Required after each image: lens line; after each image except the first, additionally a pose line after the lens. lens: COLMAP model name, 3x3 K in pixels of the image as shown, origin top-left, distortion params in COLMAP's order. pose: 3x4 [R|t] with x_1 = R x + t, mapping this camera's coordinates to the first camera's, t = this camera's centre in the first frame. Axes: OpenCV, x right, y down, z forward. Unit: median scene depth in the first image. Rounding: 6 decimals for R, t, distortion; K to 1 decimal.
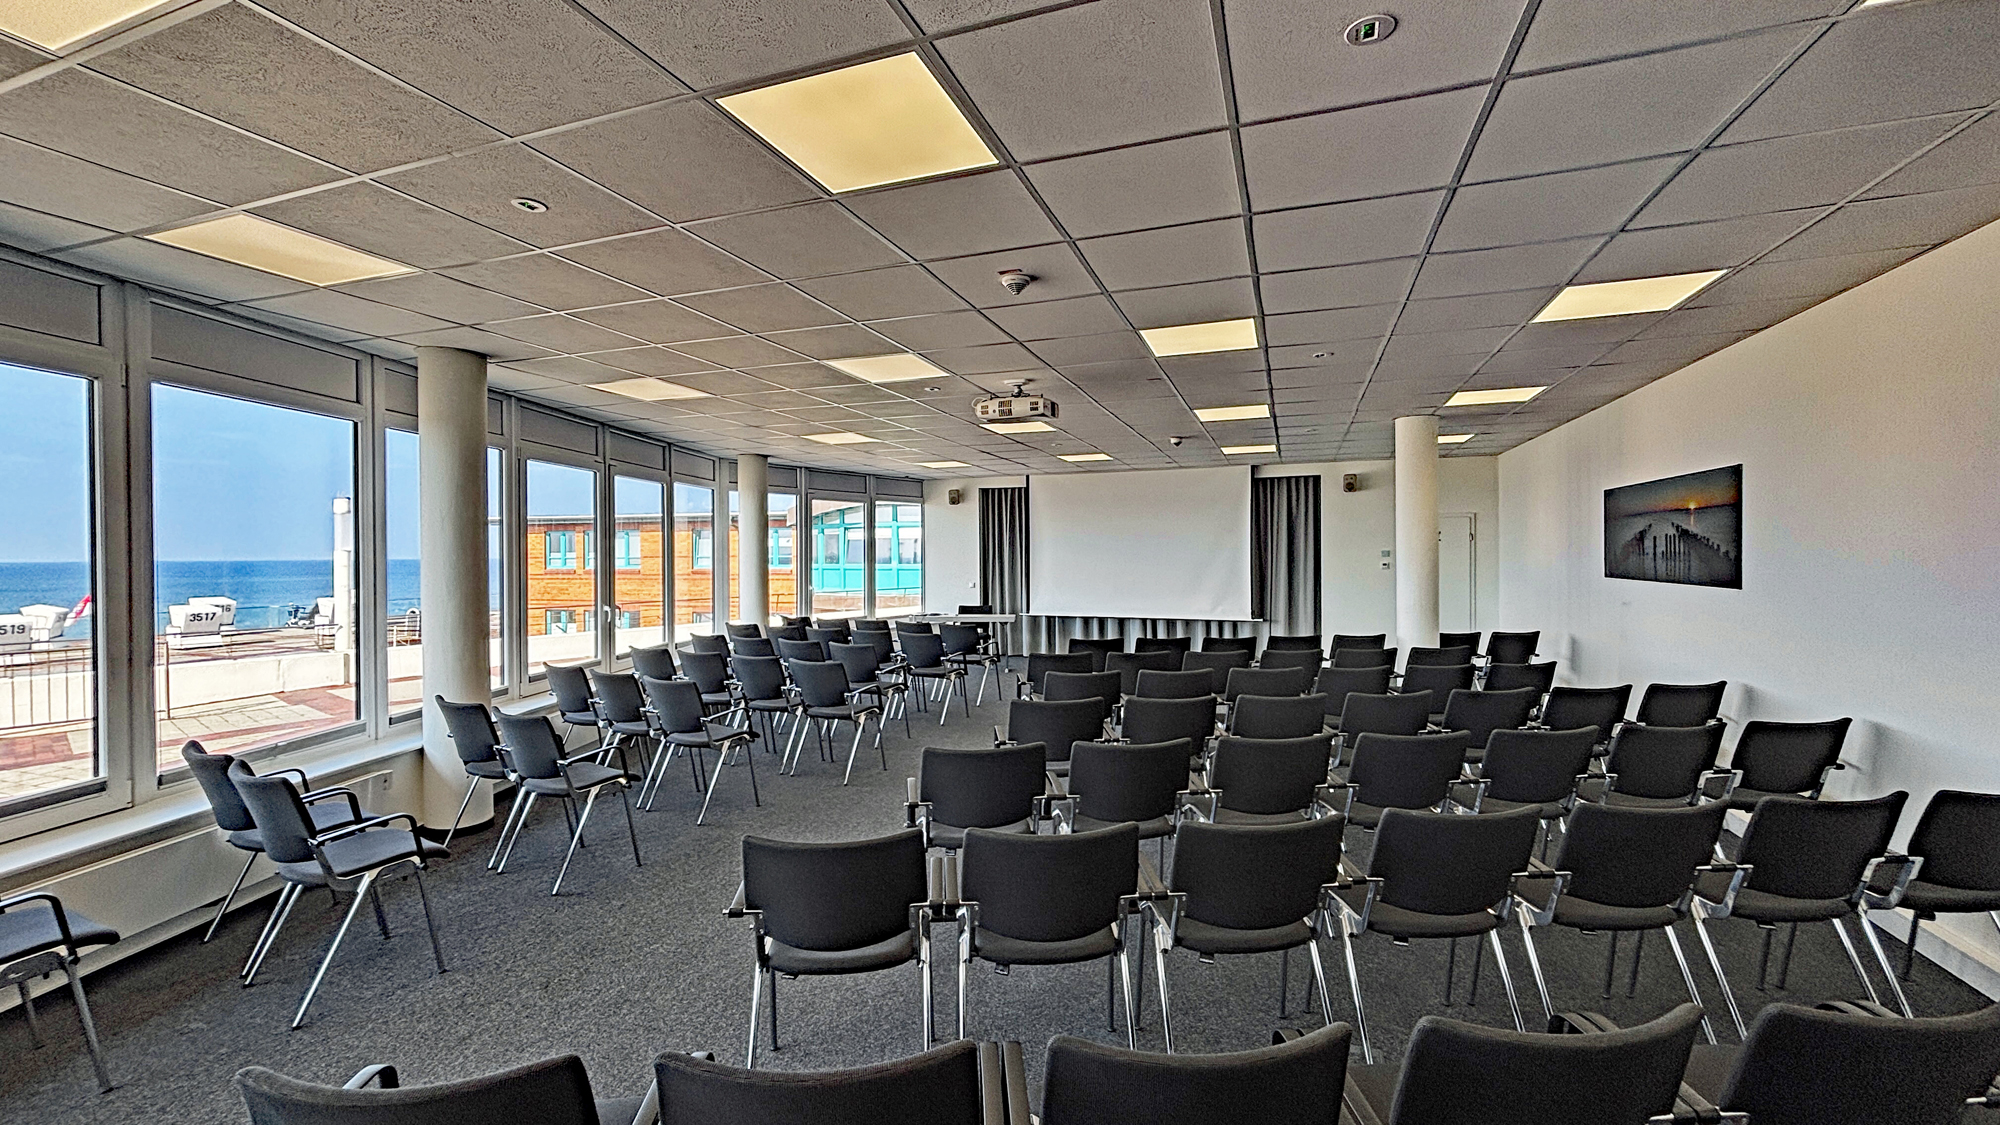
lens RADIAL K [[801.2, 0, 999.9], [0, 801.2, 551.5], [0, 0, 1]] dist [0.004921, -0.000701]
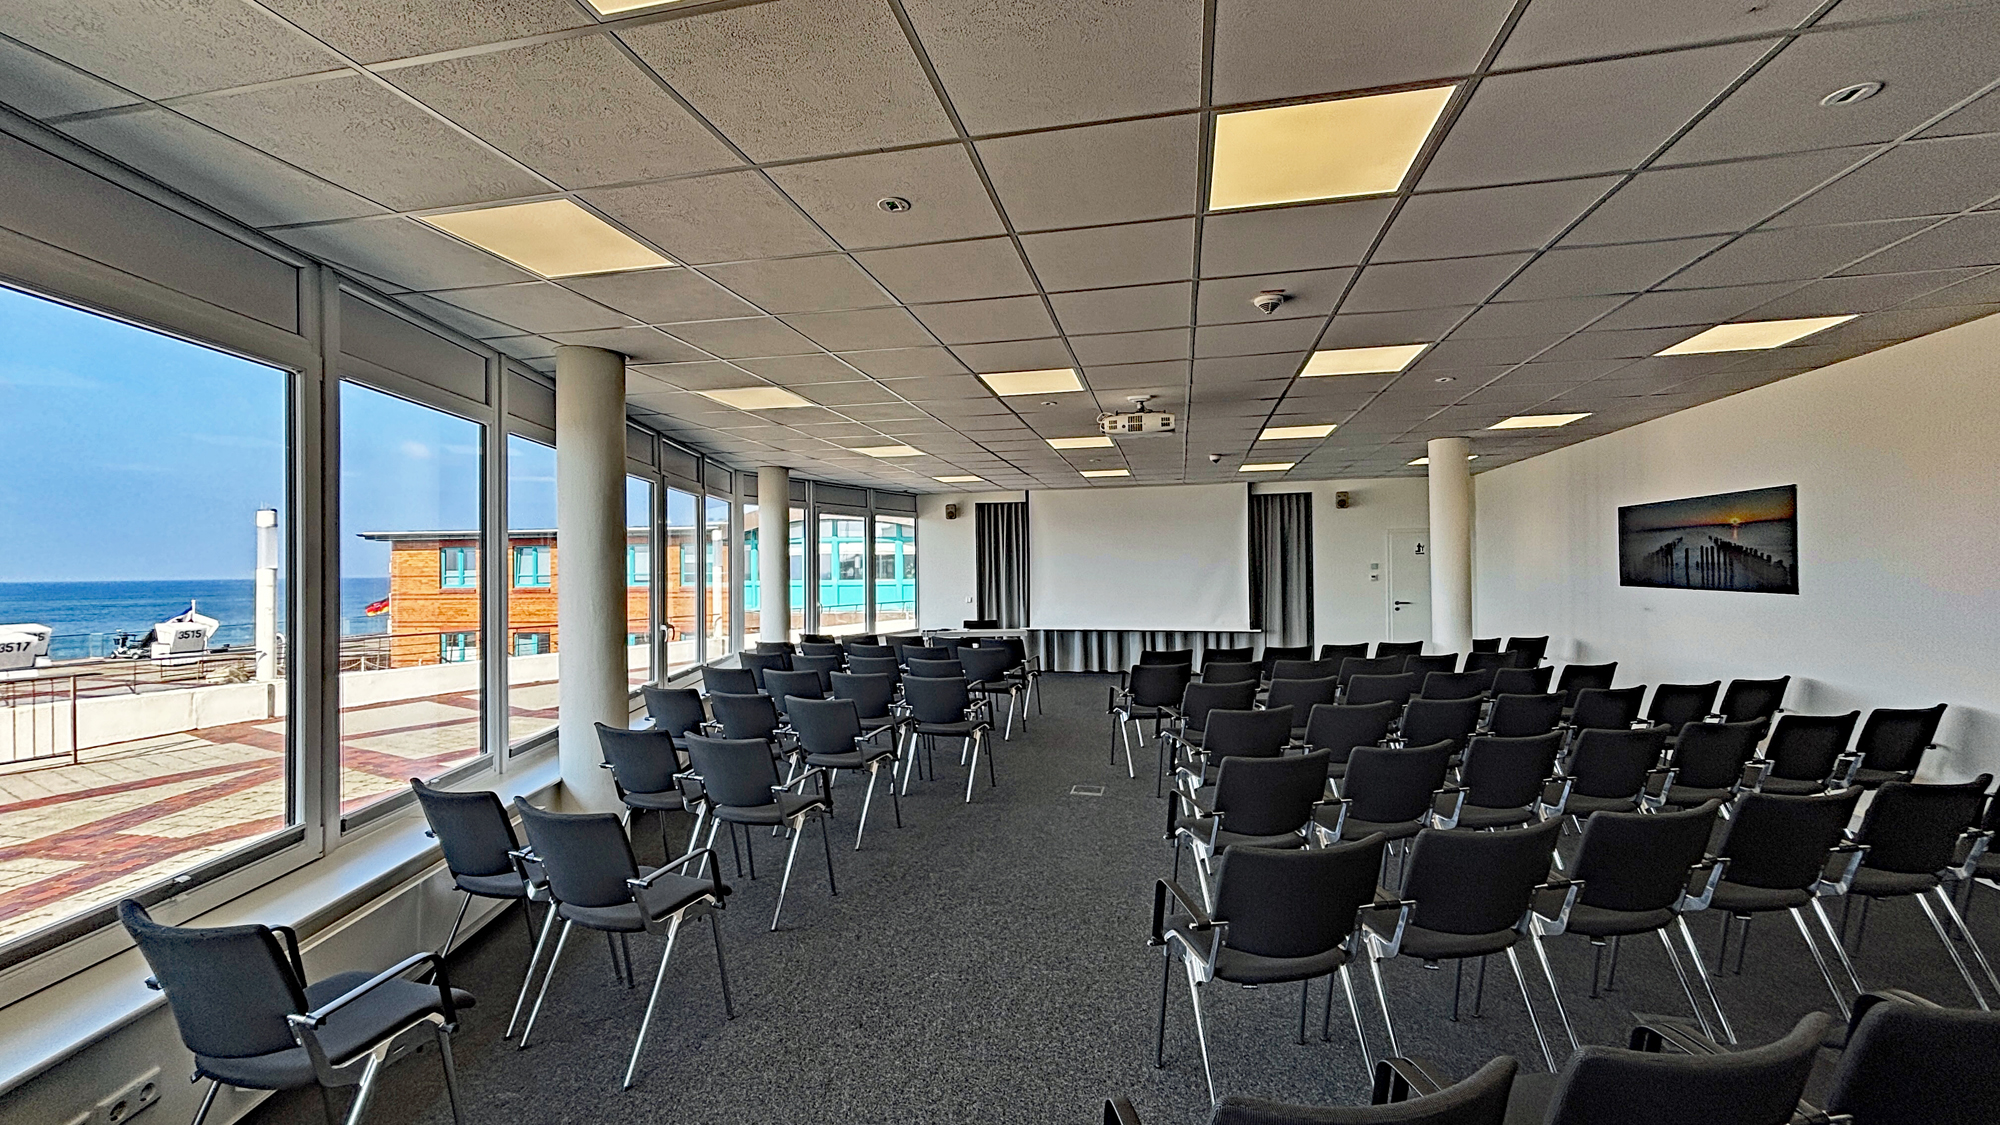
lens RADIAL K [[801.2, 0, 997.8], [0, 801.2, 551.2], [0, 0, 1]] dist [0.004921, -0.000701]
pose [[0.991840, -0.002248, 0.127467, -0.196487], [0.004807, 0.999793, -0.019778, 0.001579], [-0.127396, 0.020230, 0.991646, 0.011601]]
